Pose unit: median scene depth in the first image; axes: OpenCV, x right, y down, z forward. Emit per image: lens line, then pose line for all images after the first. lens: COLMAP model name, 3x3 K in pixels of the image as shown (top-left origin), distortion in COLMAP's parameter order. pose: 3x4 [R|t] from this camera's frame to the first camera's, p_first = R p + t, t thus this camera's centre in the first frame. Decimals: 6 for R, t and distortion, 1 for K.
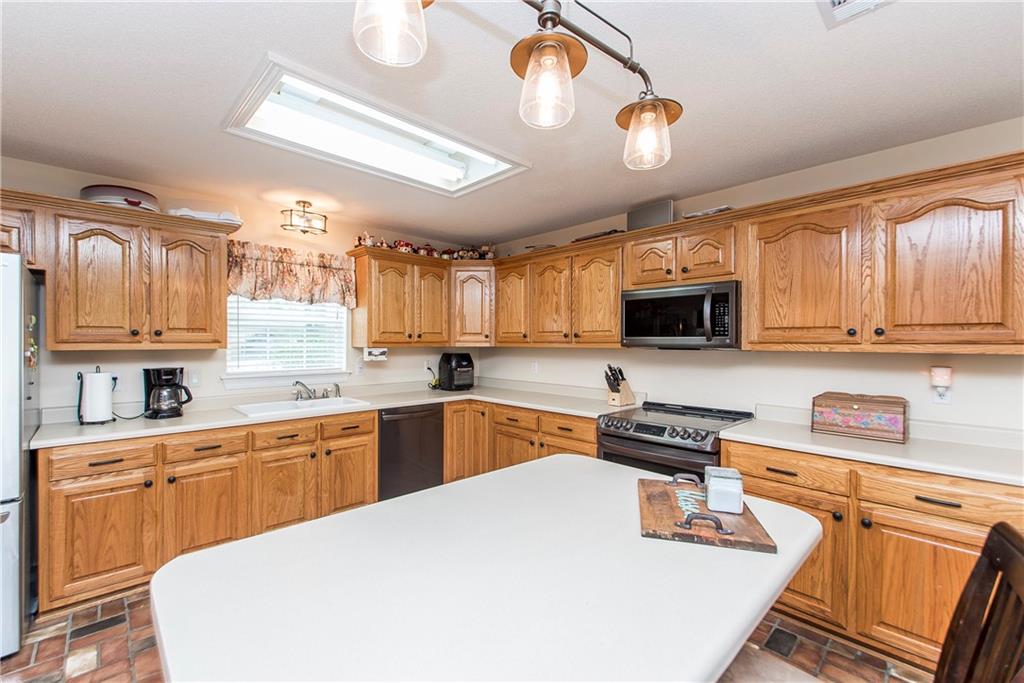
lens RADIAL K [[445.8, 0, 512.0], [0, 445.8, 341.5], [0, 0, 1]] dist [0.013845, -0.000173]
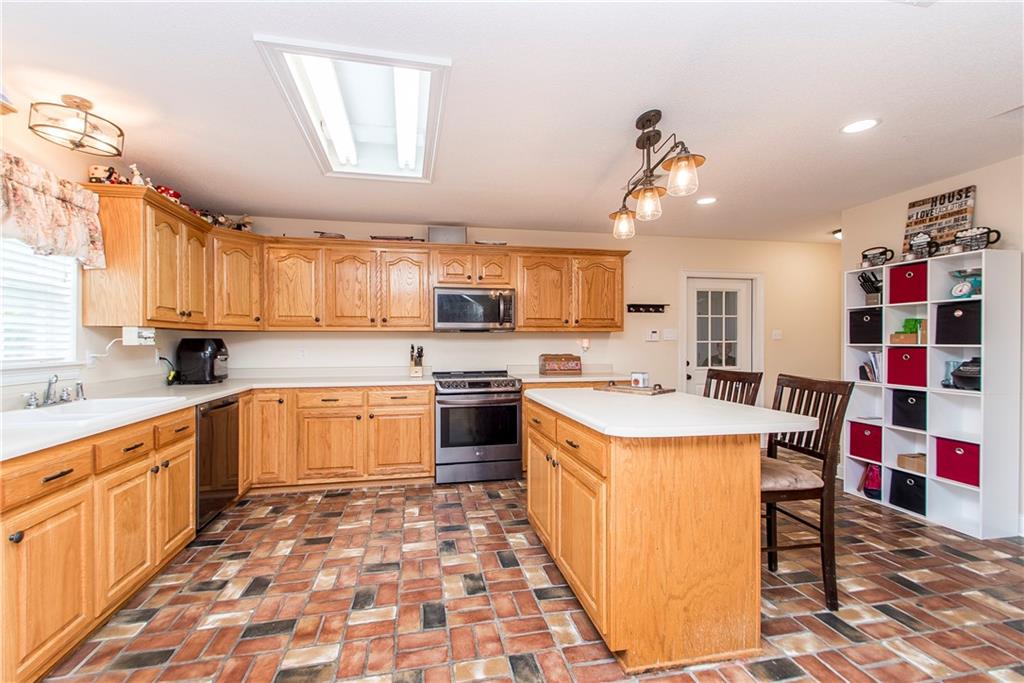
lens RADIAL K [[437.7, 0, 493.5], [0, 437.7, 342.1], [0, 0, 1]] dist [-0.000174, -0.000633]
pose [[0.537726, -0.002185, 0.843117, -0.699673], [0.001899, 0.999997, 0.001381, 0.044344], [-0.843117, 0.000858, 0.537729, 0.149136]]
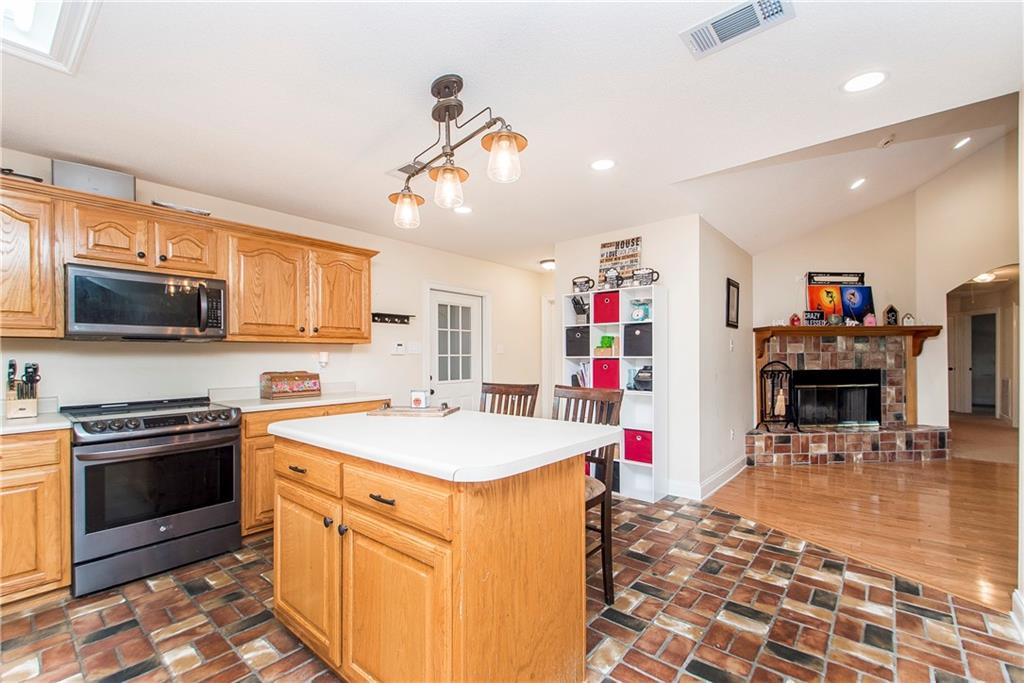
lens RADIAL K [[446.4, 0, 511.1], [0, 446.4, 354.8], [0, 0, 1]] dist [0.021057, -0.012393]
pose [[-0.112871, 0.002263, 0.993607, -0.578291], [0.005527, 0.999983, -0.001649, 0.048753], [-0.993594, 0.005306, -0.112882, 0.301502]]
